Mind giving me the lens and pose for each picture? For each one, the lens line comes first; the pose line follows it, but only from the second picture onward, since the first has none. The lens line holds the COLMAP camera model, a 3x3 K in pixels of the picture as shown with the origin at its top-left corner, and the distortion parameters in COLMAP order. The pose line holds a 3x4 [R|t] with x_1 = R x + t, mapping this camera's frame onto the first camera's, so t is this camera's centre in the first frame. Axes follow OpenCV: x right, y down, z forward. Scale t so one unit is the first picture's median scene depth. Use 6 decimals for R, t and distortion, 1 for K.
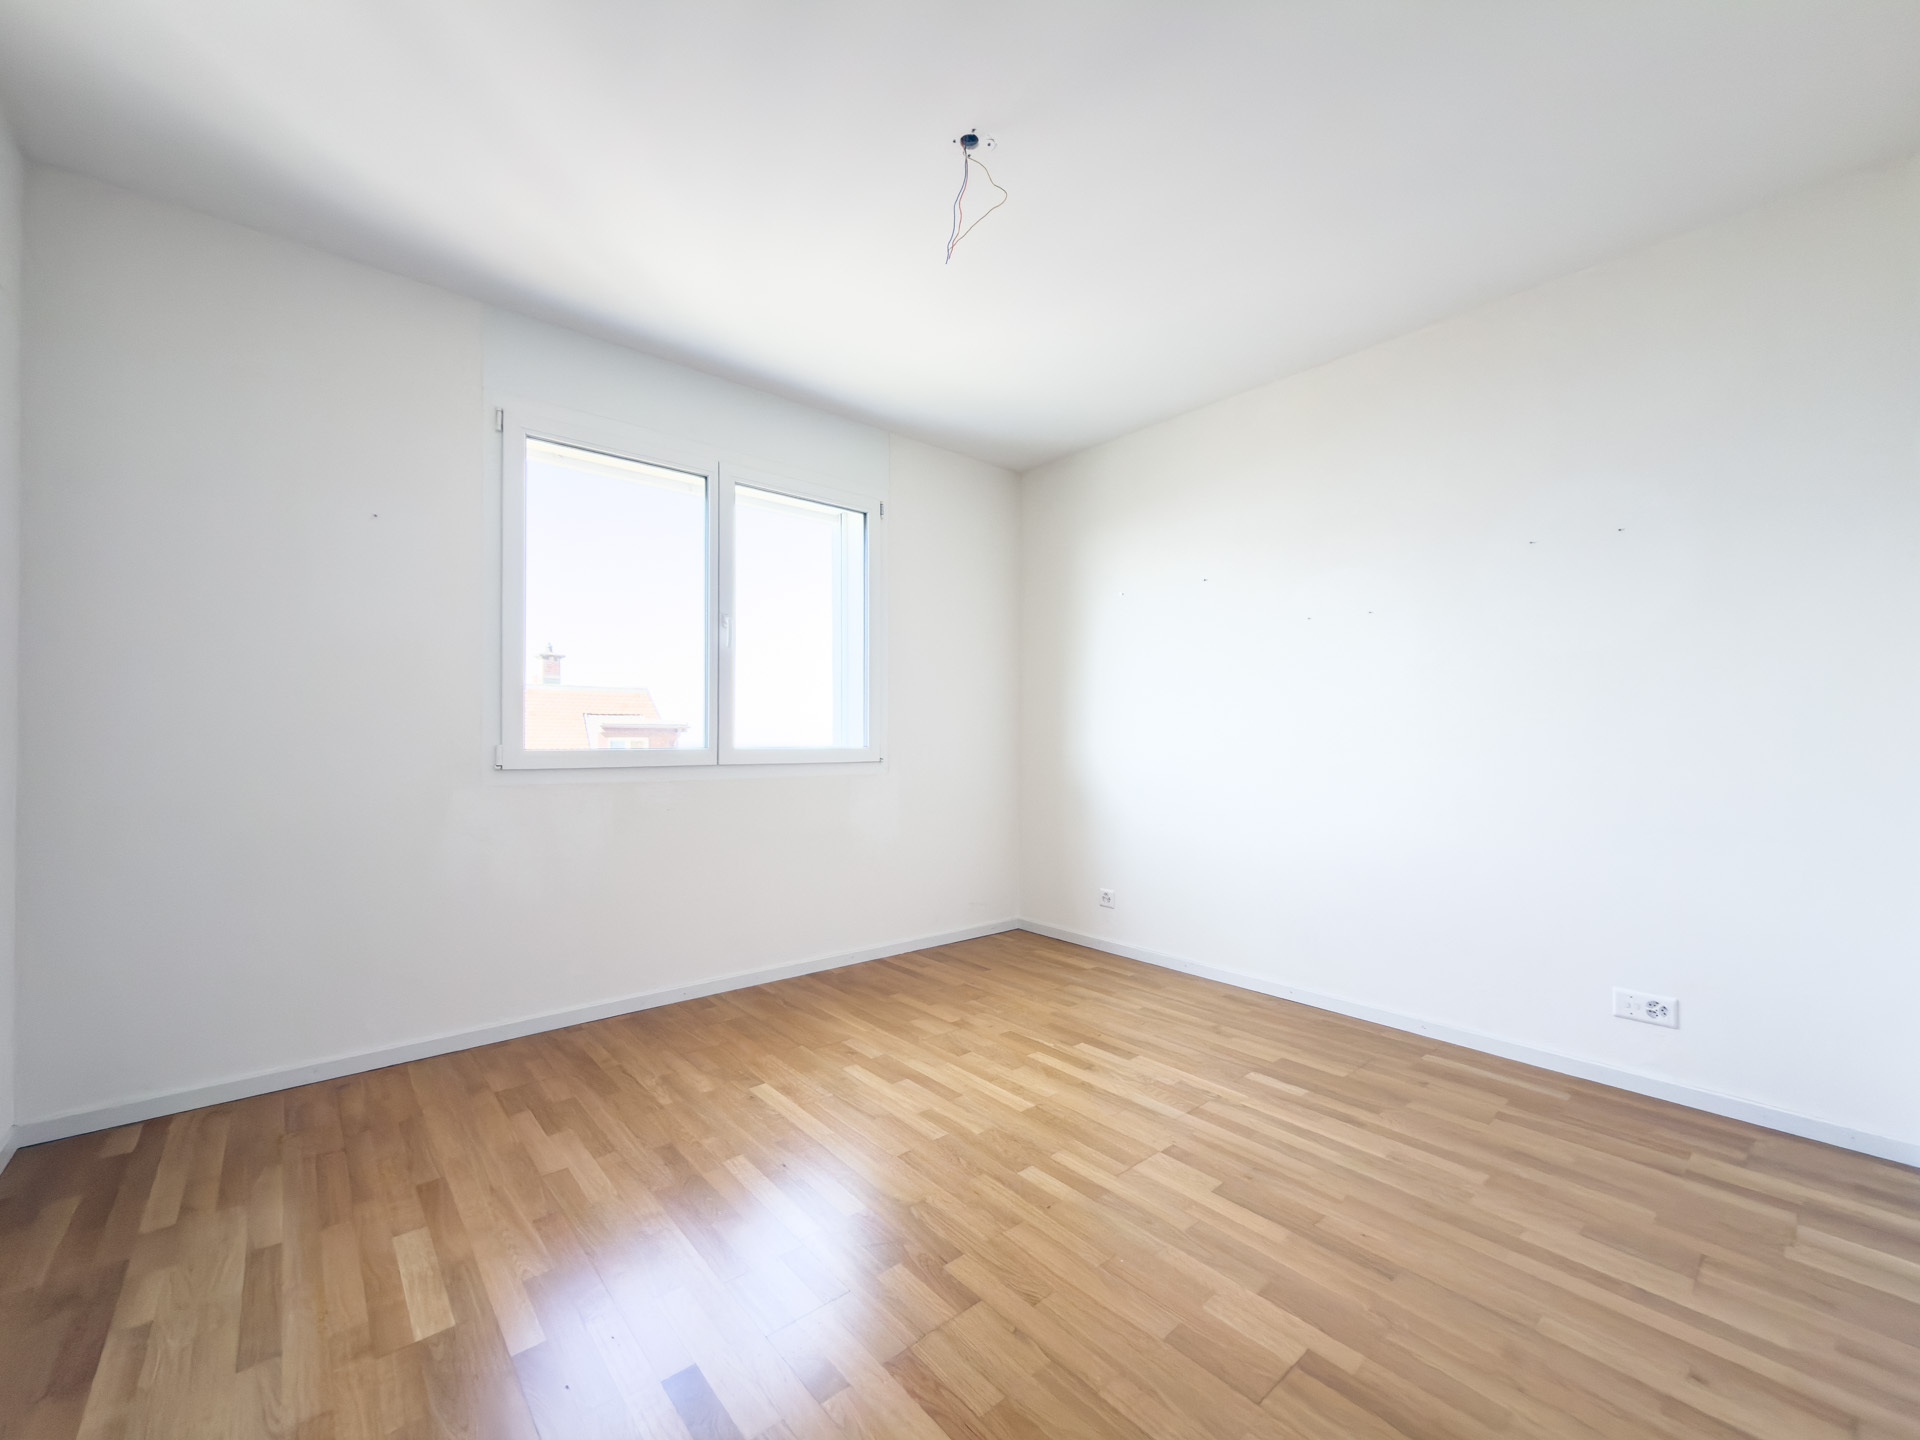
lens RADIAL K [[786.6, 0, 960.0], [0, 786.6, 720.0], [0, 0, 1]] dist [0.001542, 0.000143]
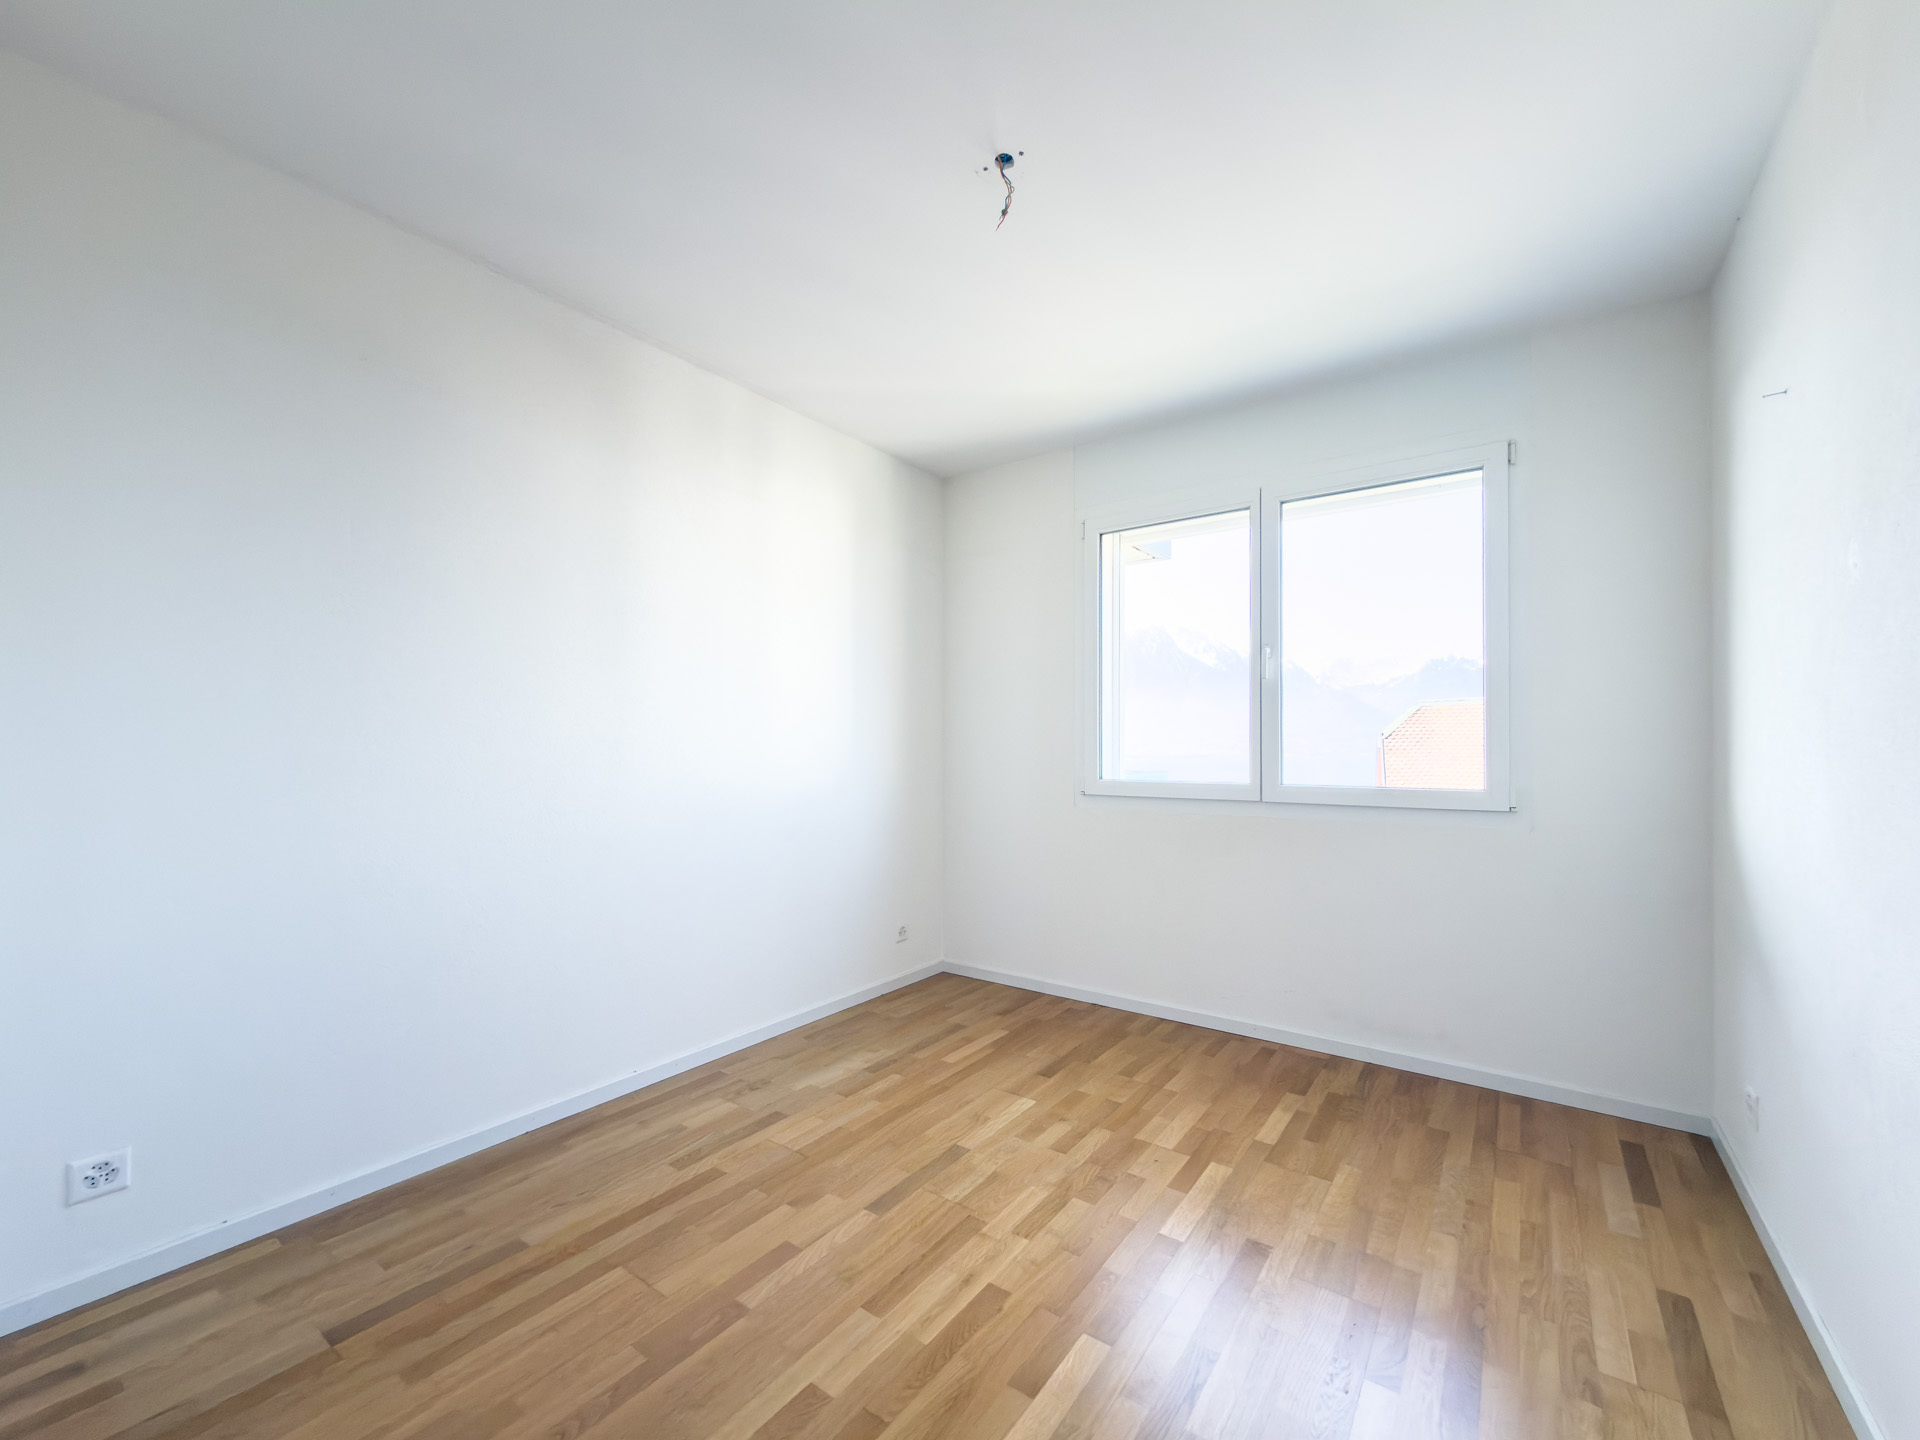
lens RADIAL K [[773.2, 0, 961.4], [0, 773.2, 751.0], [0, 0, 1]] dist [0.000134, 0.000007]
pose [[0.233332, -0.014280, -0.972292, 0.518143], [0.005851, 0.999895, -0.013281, 0.005072], [0.972379, -0.002590, 0.233391, 0.414971]]
